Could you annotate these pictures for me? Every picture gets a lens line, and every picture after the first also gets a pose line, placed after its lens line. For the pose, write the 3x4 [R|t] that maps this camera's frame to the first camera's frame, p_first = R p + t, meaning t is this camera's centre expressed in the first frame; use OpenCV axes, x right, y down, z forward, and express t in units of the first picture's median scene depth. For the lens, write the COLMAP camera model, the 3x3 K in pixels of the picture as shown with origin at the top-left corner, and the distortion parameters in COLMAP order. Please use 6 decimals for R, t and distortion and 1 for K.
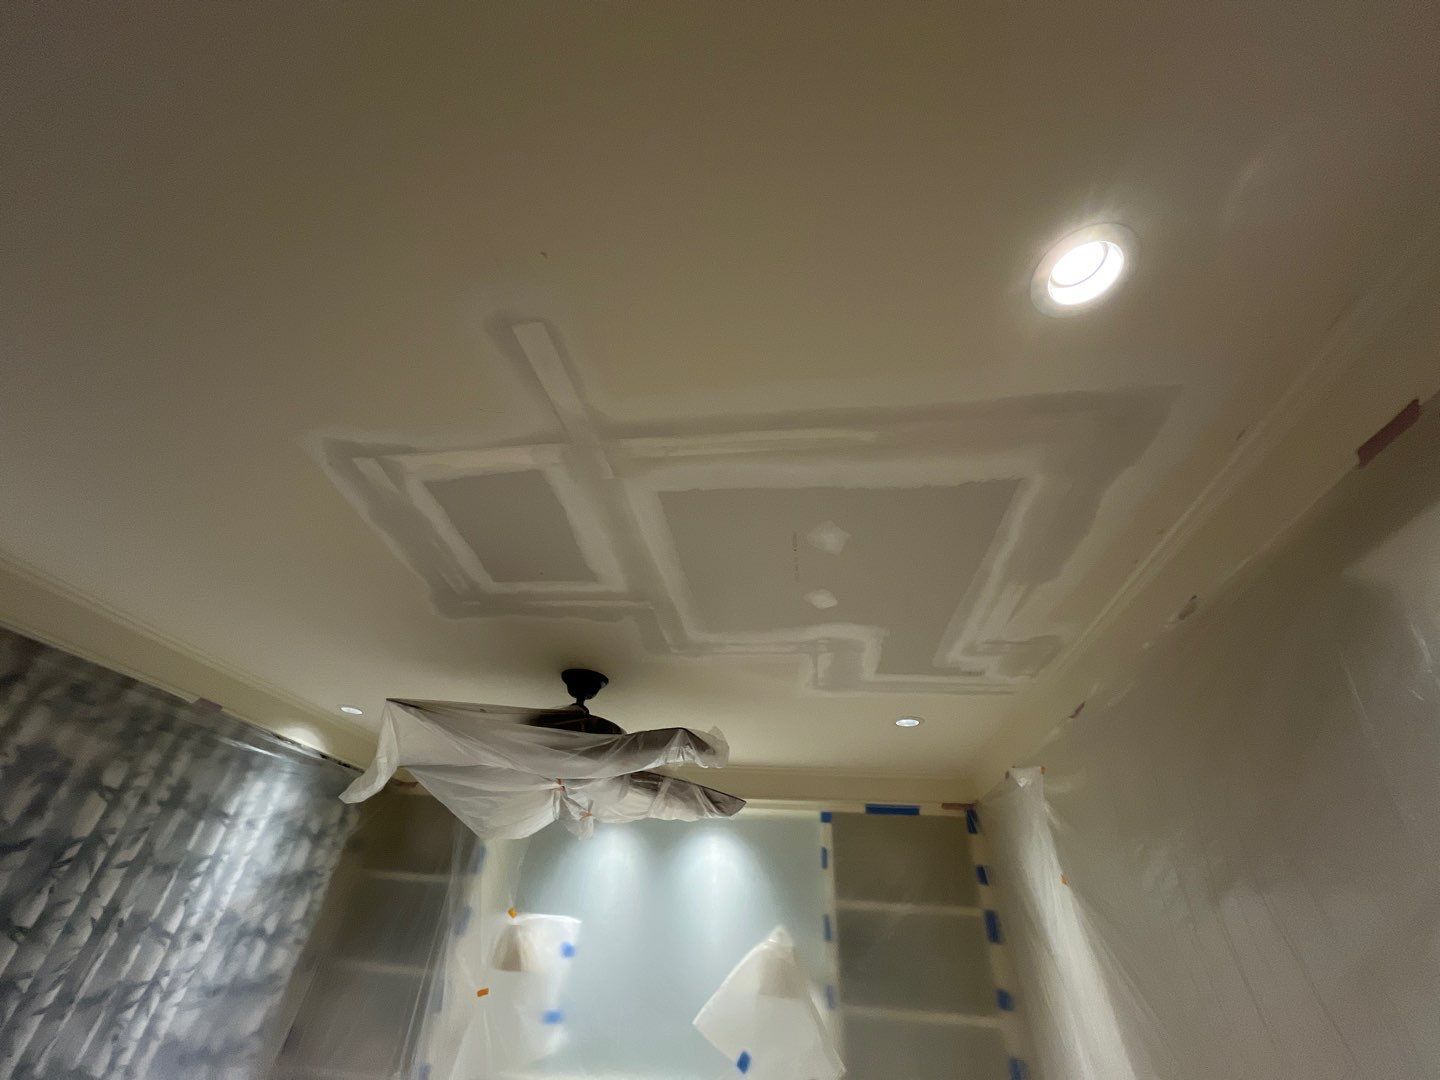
lens RADIAL K [[585.6, 0, 726.2], [0, 585.6, 543.8], [0, 0, 1]] dist [0.002871, -0.000804]
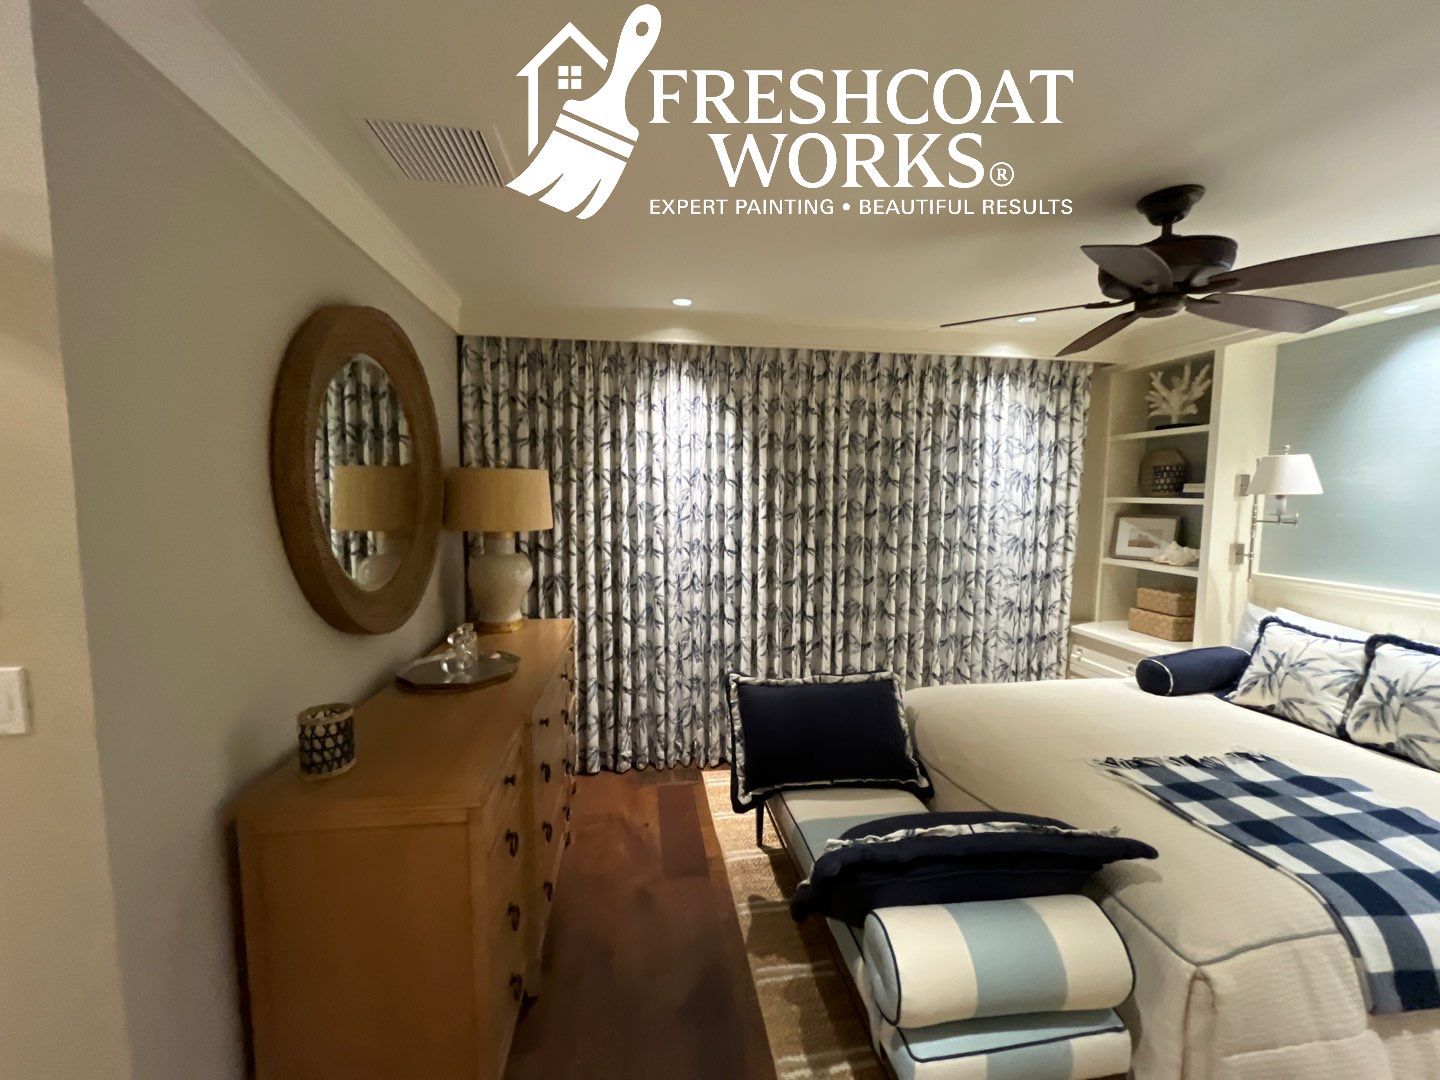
lens RADIAL K [[585.6, 0, 709.6], [0, 585.6, 539.7], [0, 0, 1]] dist [0.002871, -0.000804]
pose [[0.270142, 0.016957, -0.962671, 0.338423], [0.551288, 0.817000, 0.169092, 0.093579], [0.789370, -0.576388, 0.211358, -0.010871]]
